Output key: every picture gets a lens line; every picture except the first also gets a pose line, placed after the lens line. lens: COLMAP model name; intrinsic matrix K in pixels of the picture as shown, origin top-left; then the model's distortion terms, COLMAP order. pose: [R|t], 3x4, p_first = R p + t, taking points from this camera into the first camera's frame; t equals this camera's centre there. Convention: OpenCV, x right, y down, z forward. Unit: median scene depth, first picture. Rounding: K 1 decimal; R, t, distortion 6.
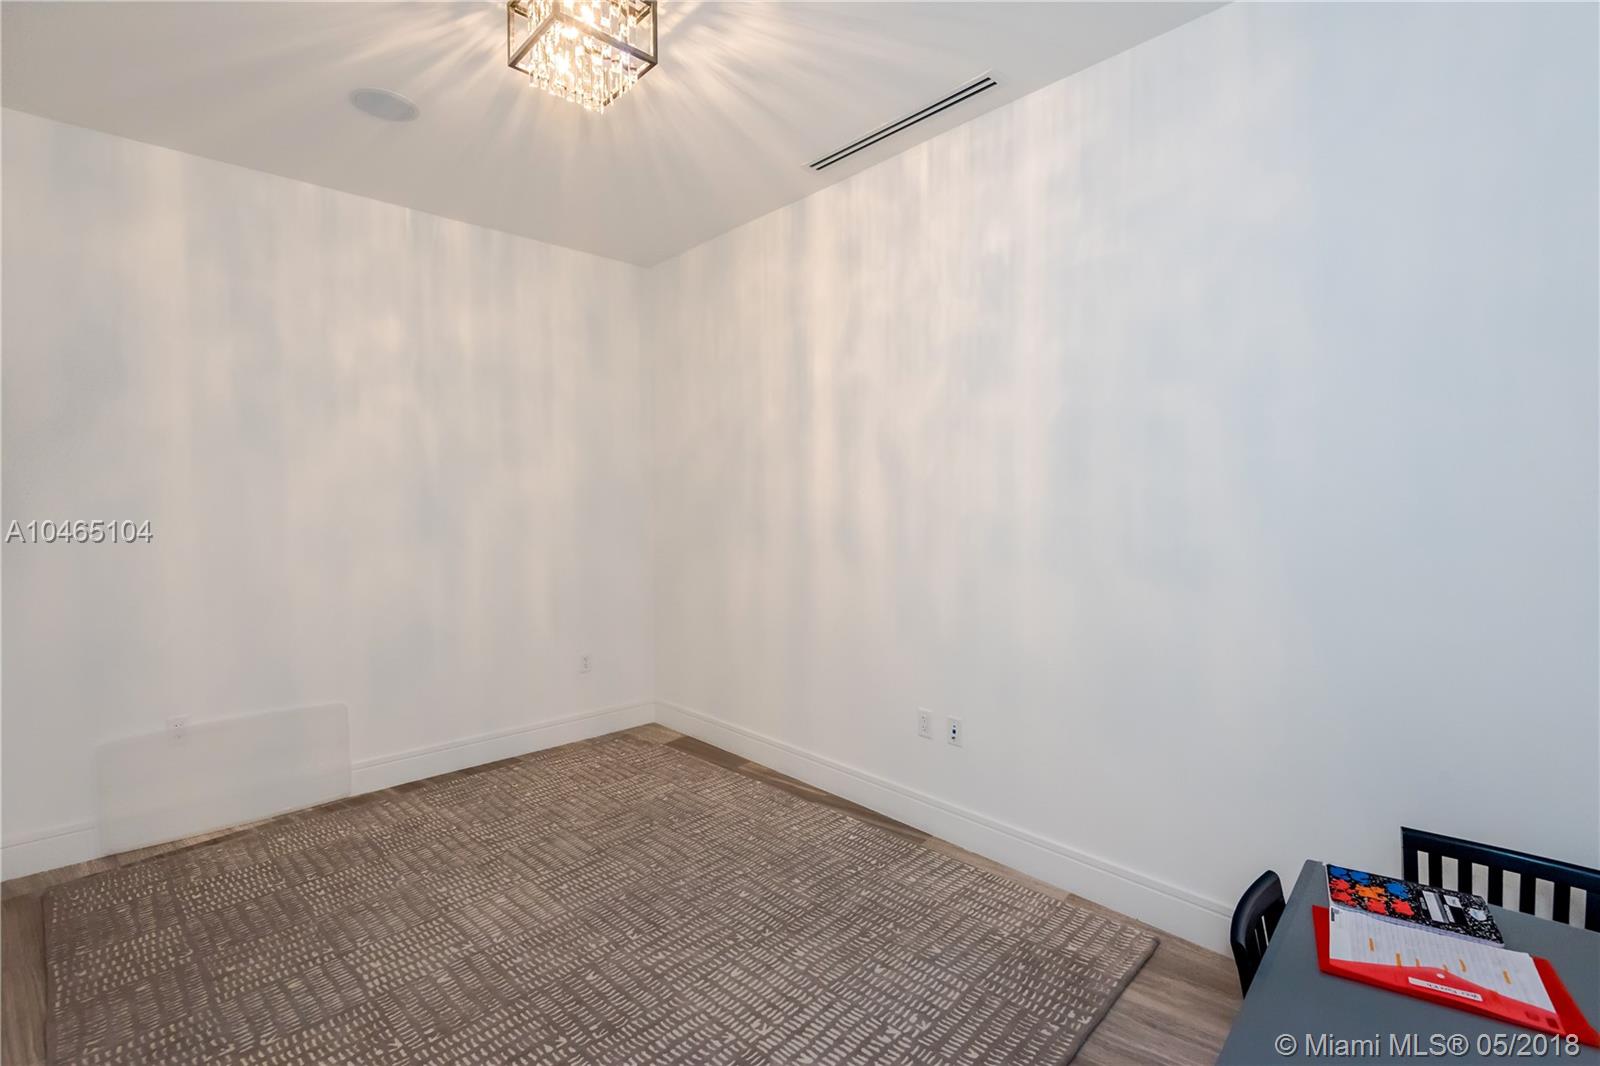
lens RADIAL K [[737.0, 0, 796.5], [0, 737.0, 542.0], [0, 0, 1]] dist [0.021868, -0.004181]
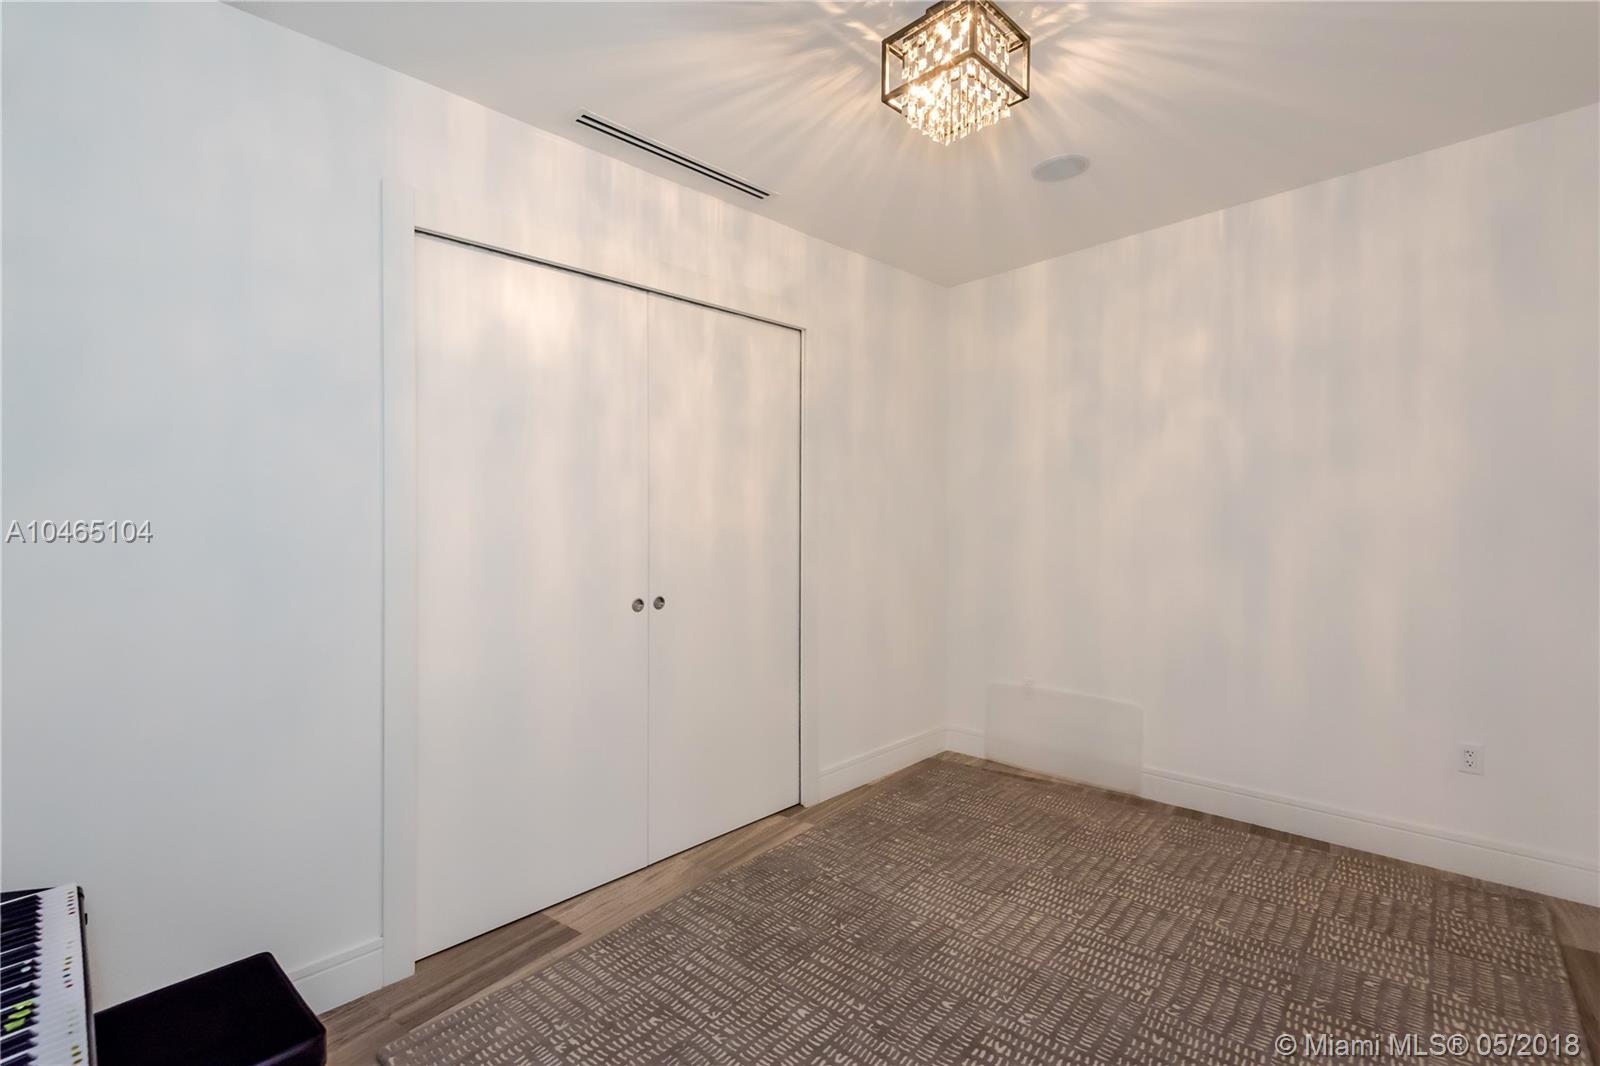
lens RADIAL K [[737.0, 0, 798.1], [0, 737.0, 526.7], [0, 0, 1]] dist [0.021868, -0.004181]
pose [[0.029046, 0.005589, -0.999562, 0.458504], [-0.032305, 0.999467, 0.004650, -0.032581], [0.999056, 0.032156, 0.029211, 0.487894]]
